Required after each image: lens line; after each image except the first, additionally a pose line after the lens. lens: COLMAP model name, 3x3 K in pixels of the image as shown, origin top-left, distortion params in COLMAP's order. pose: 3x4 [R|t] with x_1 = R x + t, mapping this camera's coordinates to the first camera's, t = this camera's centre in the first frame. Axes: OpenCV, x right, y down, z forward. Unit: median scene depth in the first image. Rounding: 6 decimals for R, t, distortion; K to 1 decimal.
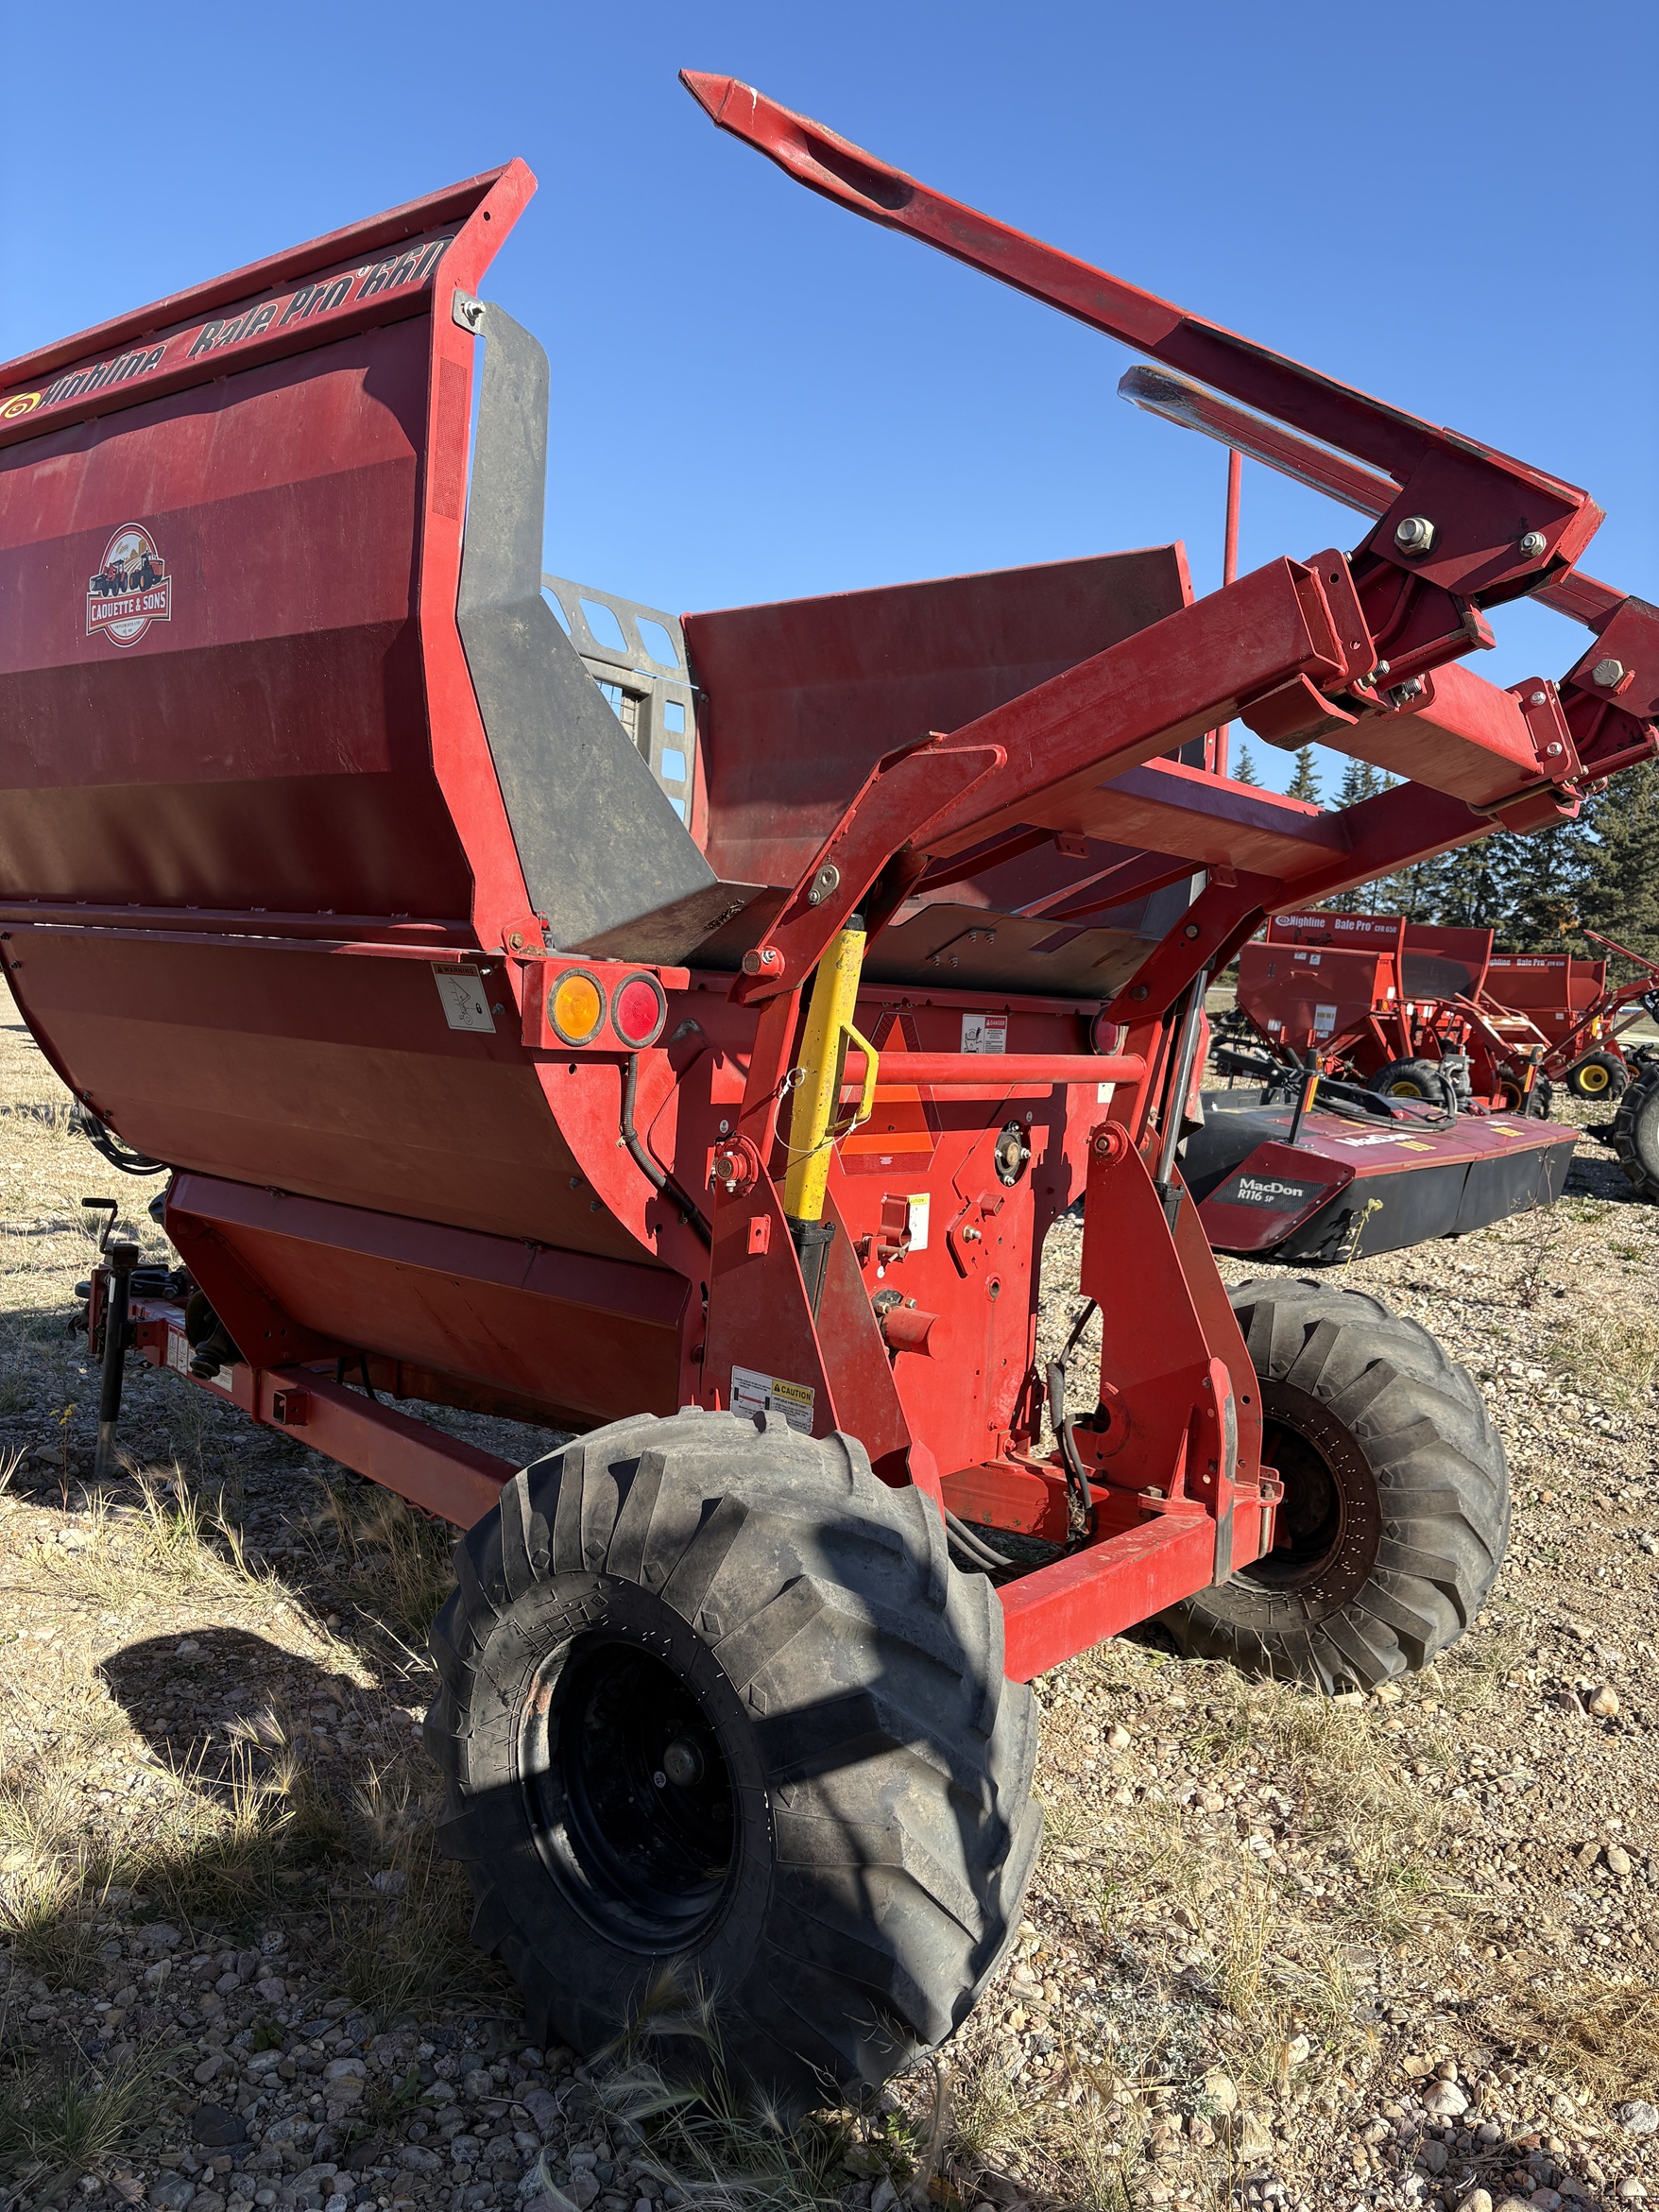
lens RADIAL K [[1639.3, 0, 833.4], [0, 1639.3, 1120.0], [0, 0, 1]] dist [0.025237, -0.001980]
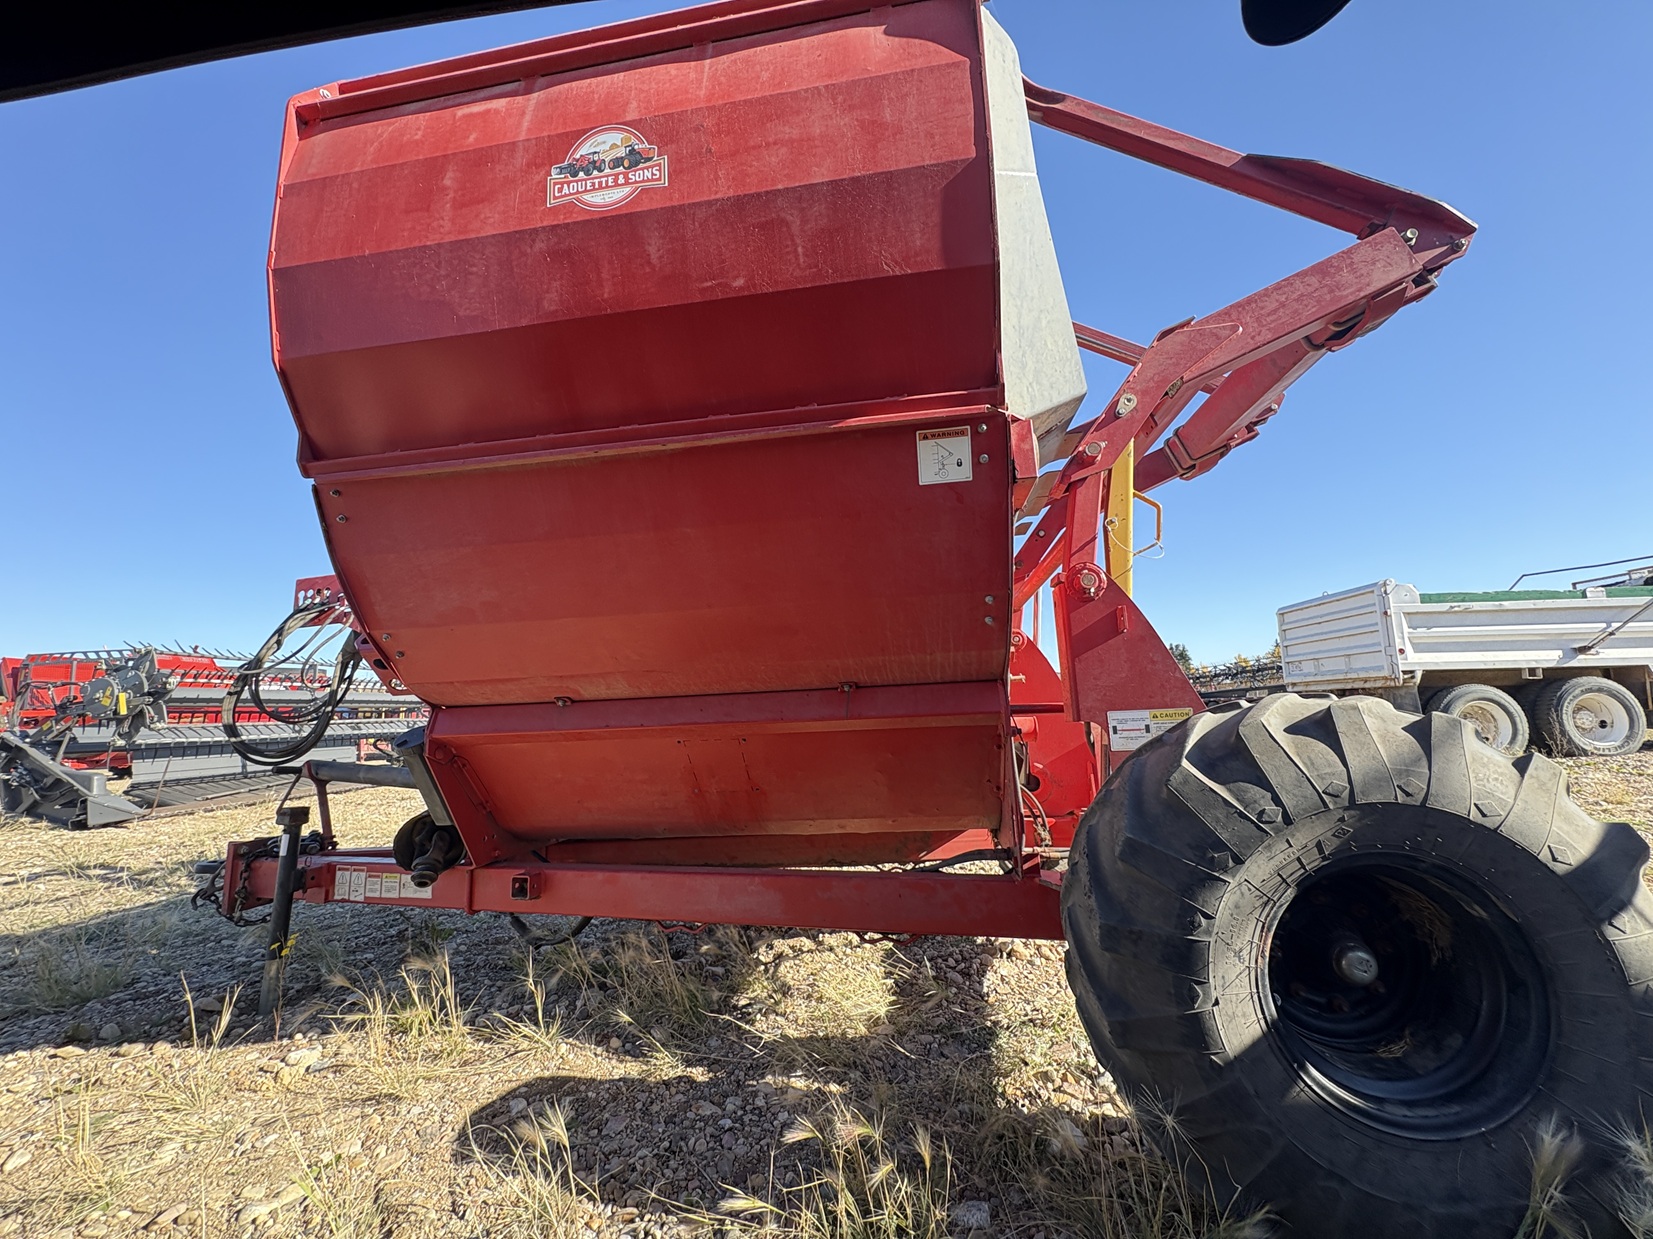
lens RADIAL K [[658.3, 0, 826.5], [0, 658.3, 619.5], [0, 0, 1]] dist [0.000644, -0.000023]
pose [[0.861597, -0.019571, 0.507216, -0.551104], [0.131150, 0.973909, -0.185203, 0.137683], [-0.490358, 0.226092, 0.841684, 0.568295]]
